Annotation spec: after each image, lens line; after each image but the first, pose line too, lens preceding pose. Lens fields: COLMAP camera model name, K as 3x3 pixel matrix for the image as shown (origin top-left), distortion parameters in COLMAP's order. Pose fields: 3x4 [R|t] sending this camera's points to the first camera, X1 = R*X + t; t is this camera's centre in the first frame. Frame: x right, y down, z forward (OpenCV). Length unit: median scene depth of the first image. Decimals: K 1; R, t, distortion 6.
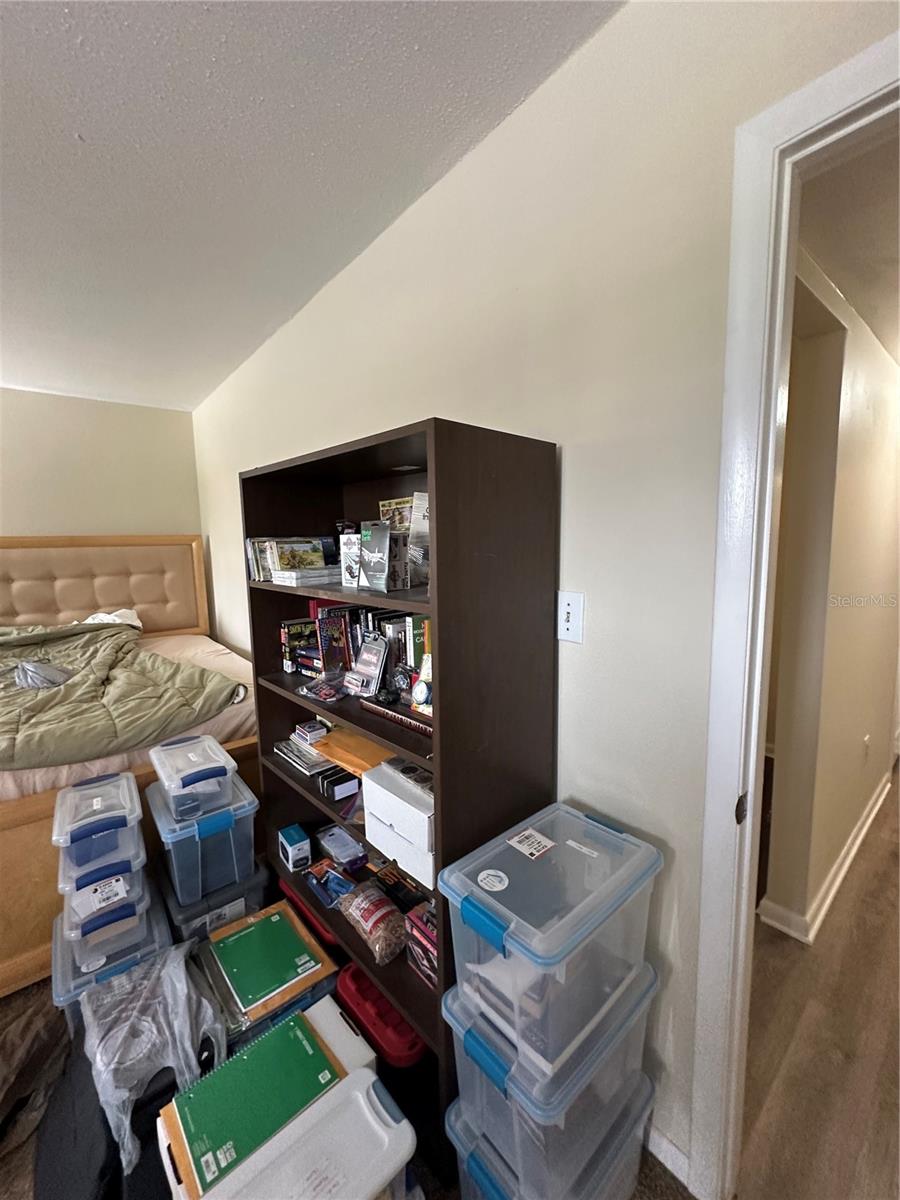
lens RADIAL K [[480.3, 0, 450.1], [0, 480.3, 599.2], [0, 0, 1]] dist [-0.002879, 0.001098]
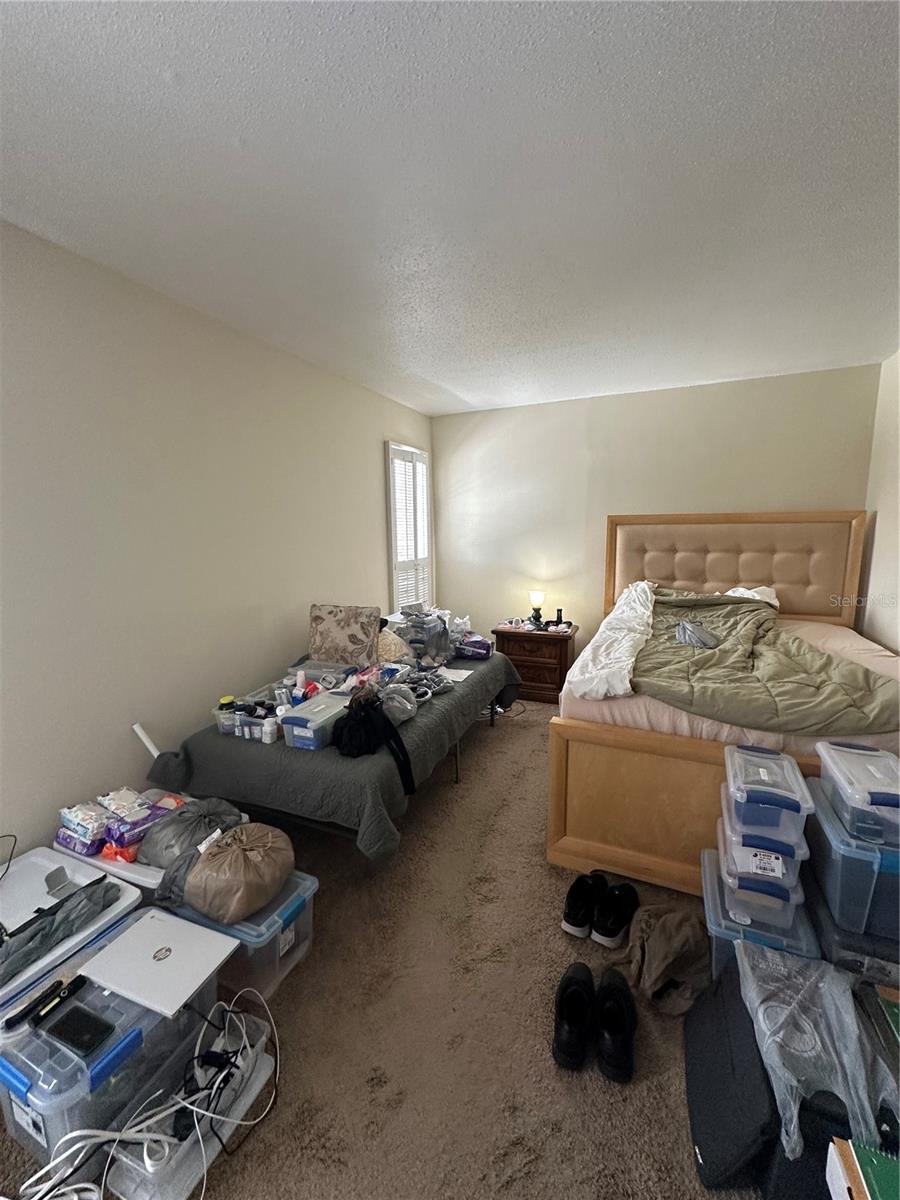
lens RADIAL K [[480.3, 0, 449.0], [0, 480.3, 599.7], [0, 0, 1]] dist [-0.002879, 0.001098]
pose [[0.435215, 0.148025, -0.888074, -0.141493], [-0.105848, 0.987963, 0.112802, 0.009087], [0.894083, 0.044908, 0.445645, -0.065561]]
